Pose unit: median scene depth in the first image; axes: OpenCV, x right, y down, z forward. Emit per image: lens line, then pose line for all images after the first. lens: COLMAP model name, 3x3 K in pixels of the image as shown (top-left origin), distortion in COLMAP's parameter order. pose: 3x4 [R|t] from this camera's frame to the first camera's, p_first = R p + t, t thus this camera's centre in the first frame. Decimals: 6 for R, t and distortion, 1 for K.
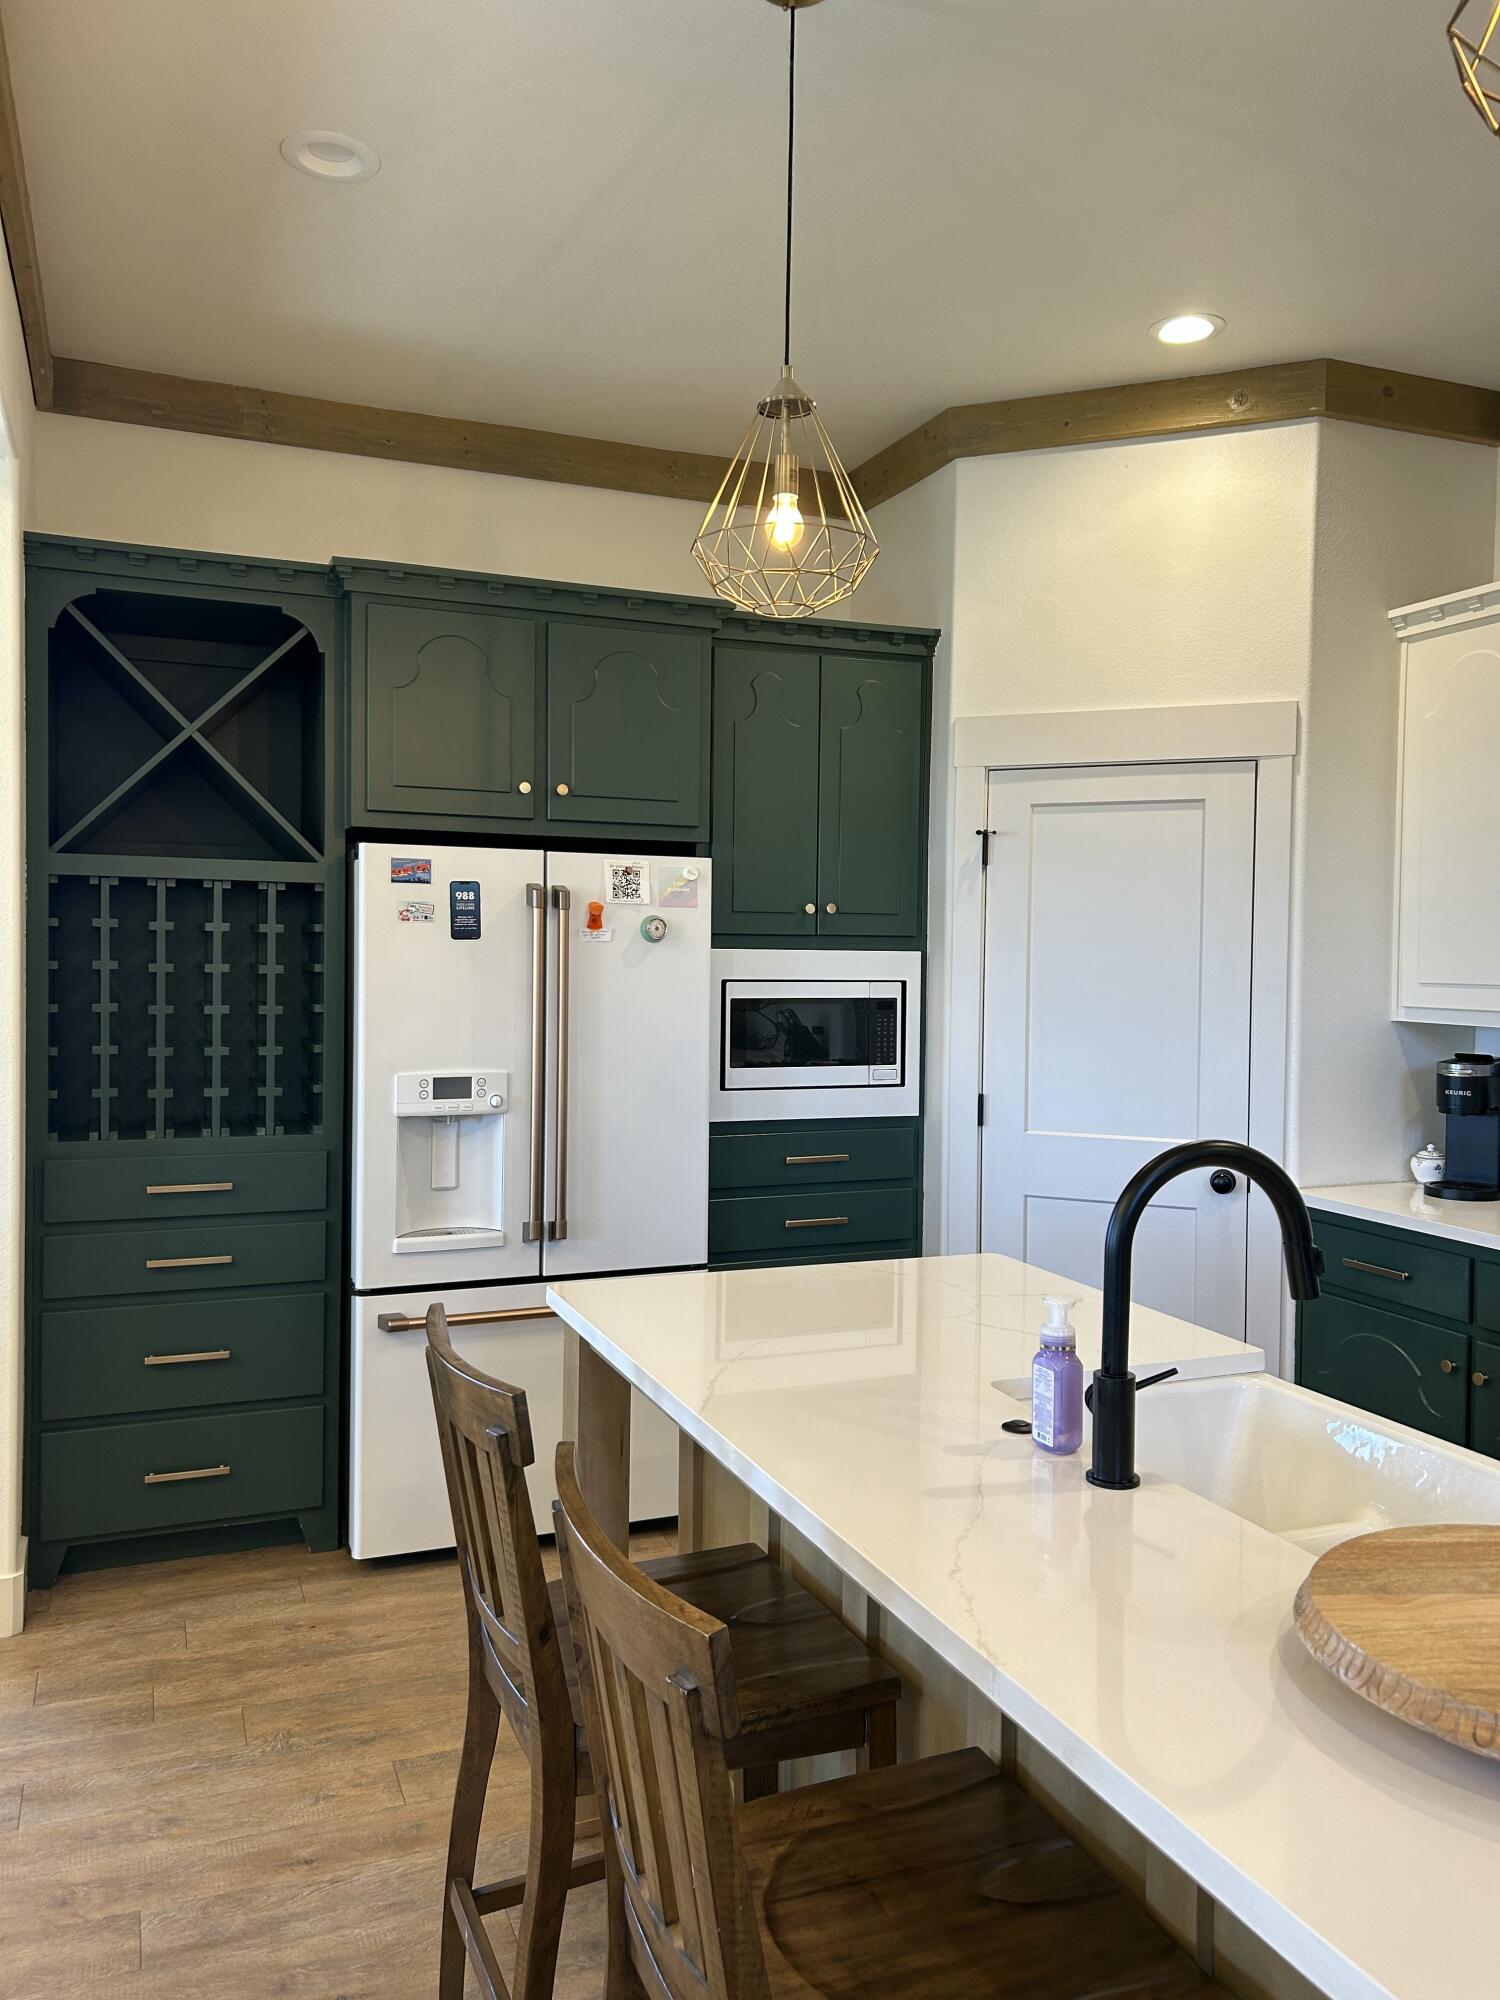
lens RADIAL K [[1509.3, 0, 739.2], [0, 1509.3, 995.6], [0, 0, 1]] dist [0.059592, -0.068040]
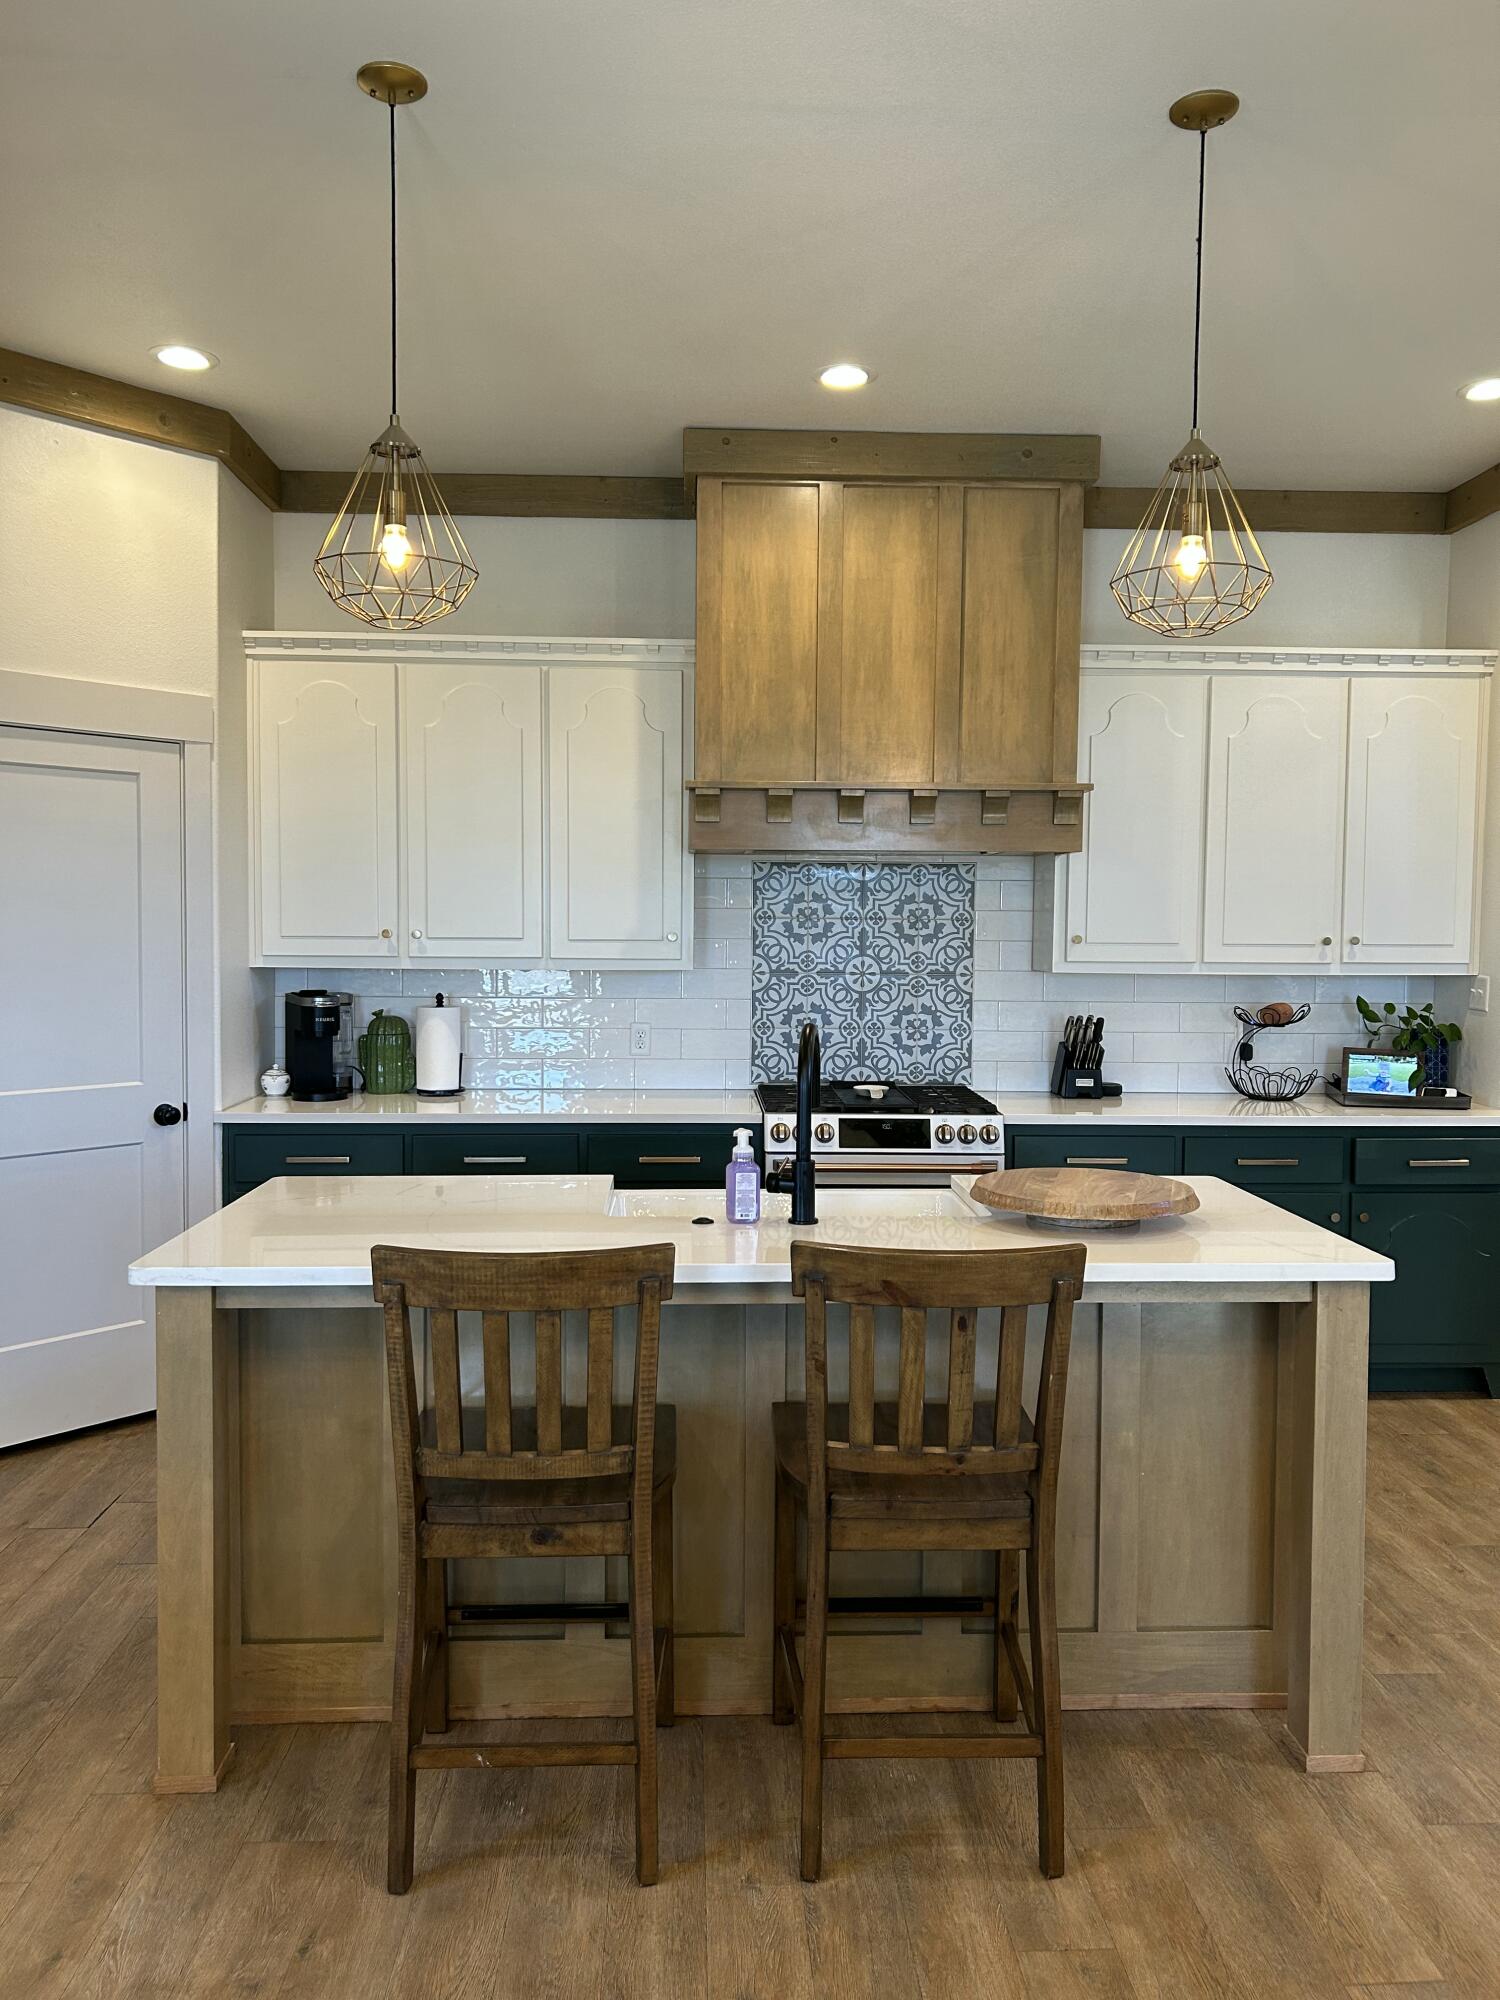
lens RADIAL K [[1495.6, 0, 750.0], [0, 1495.6, 1000.0], [0, 0, 1]] dist [0.088778, -0.126551]
pose [[0.337453, -0.055080, 0.939730, -0.594314], [0.024228, 0.998464, 0.049823, -0.007979], [-0.941031, 0.005955, 0.338269, 0.212163]]
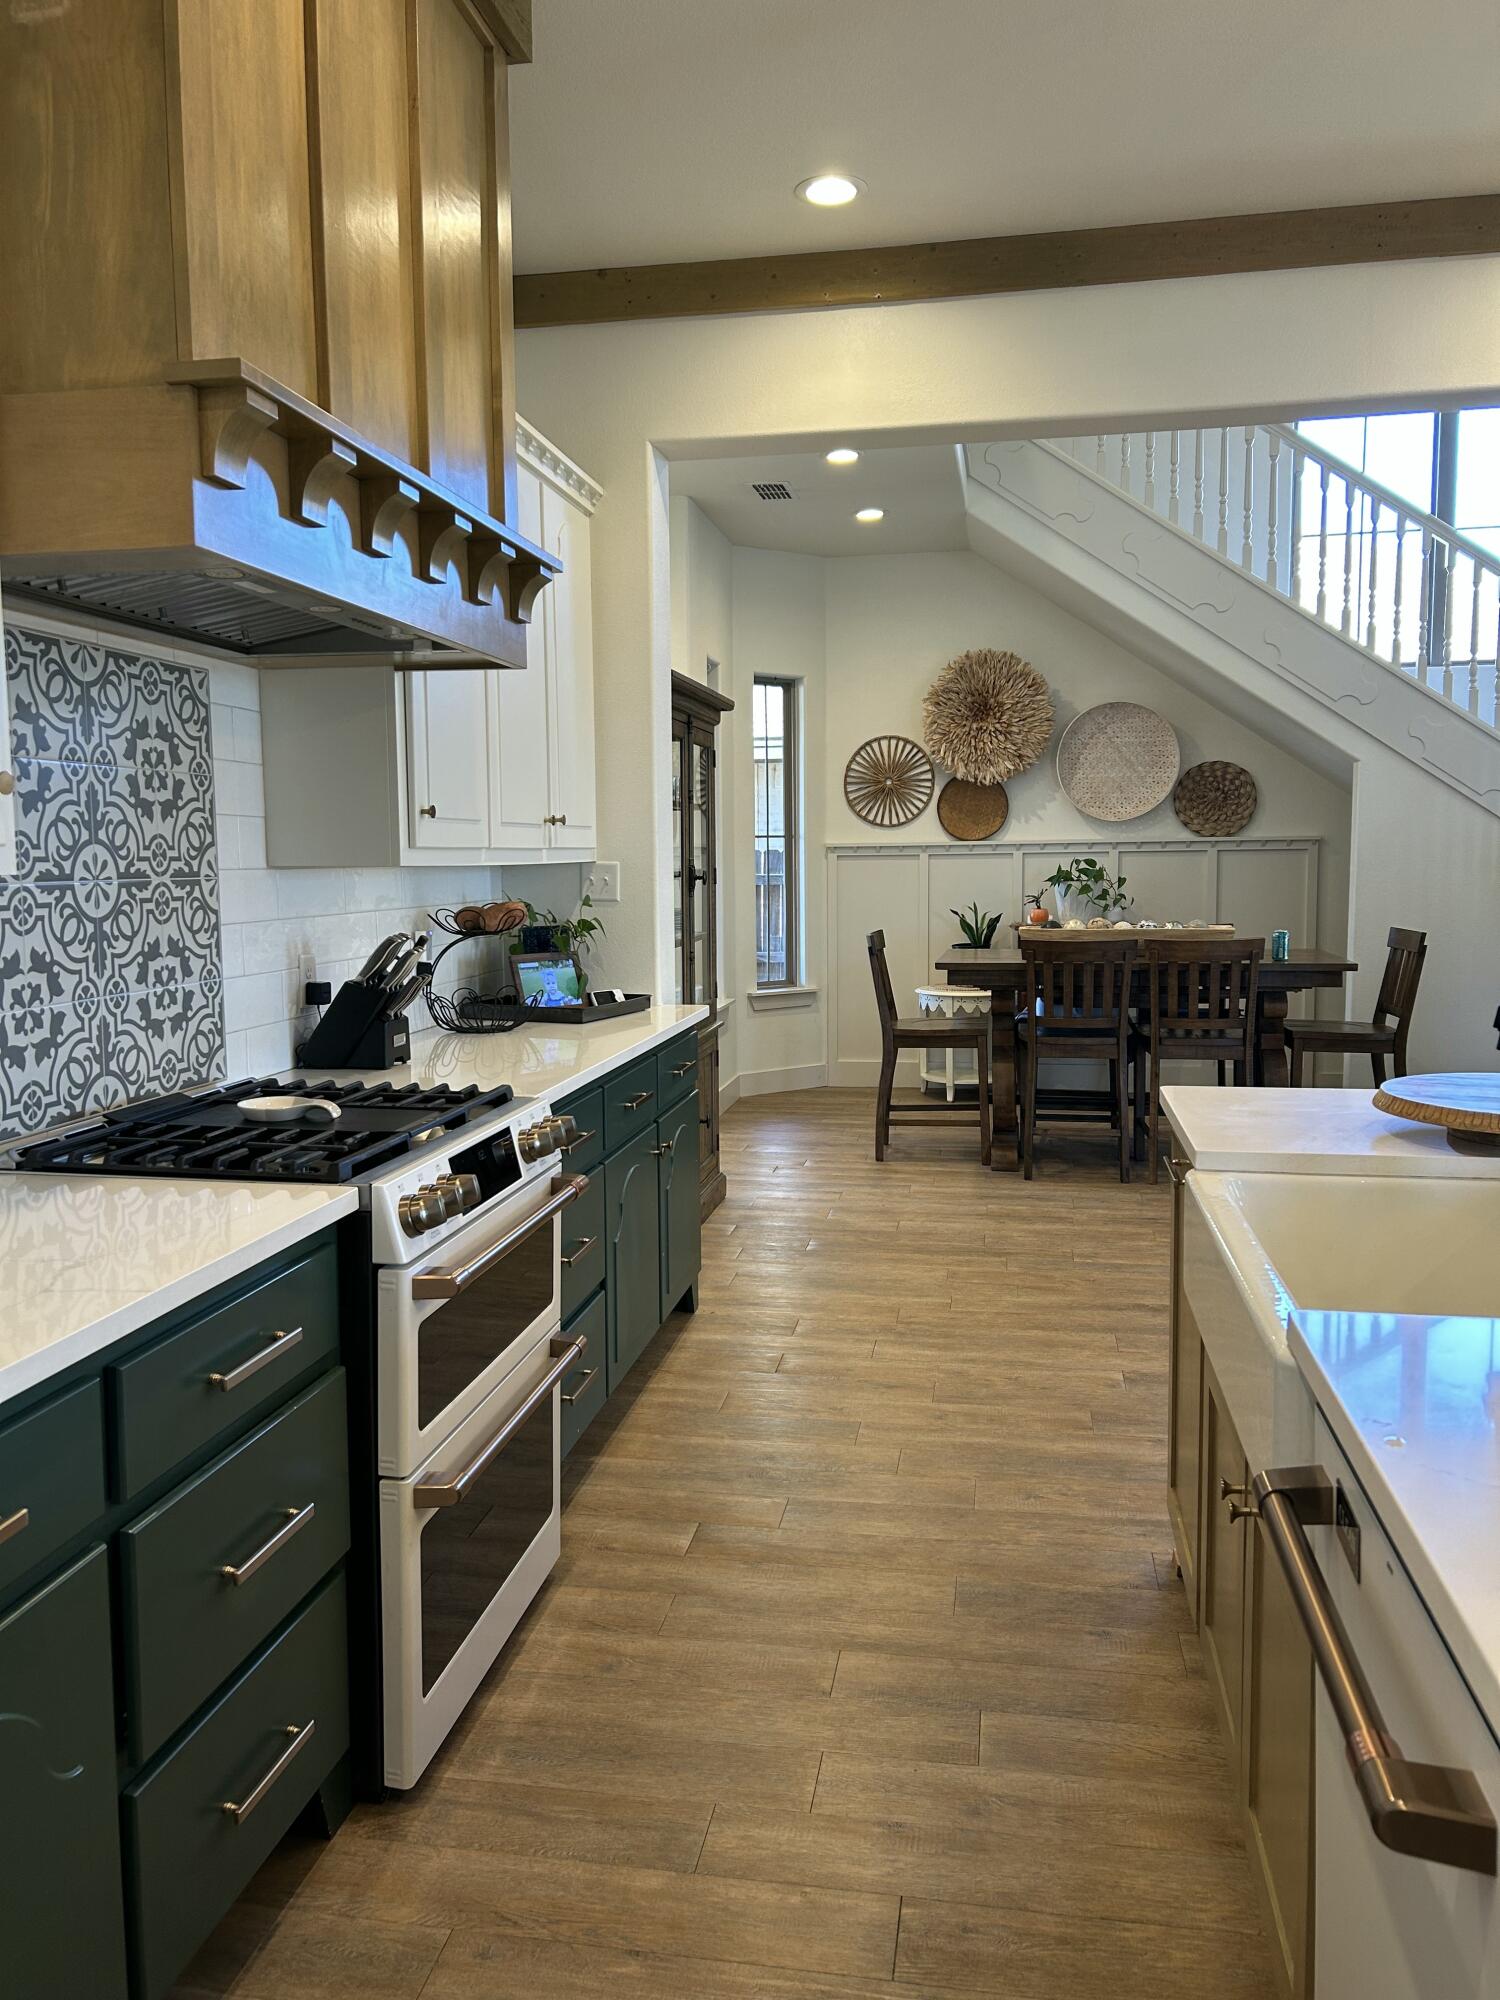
lens RADIAL K [[1509.3, 0, 739.2], [0, 1509.3, 995.6], [0, 0, 1]] dist [0.059592, -0.068040]
pose [[-0.845769, -0.053194, 0.530891, 0.121016], [0.016576, 0.991918, 0.125795, 0.009263], [-0.533292, 0.115193, -0.838052, 0.970280]]
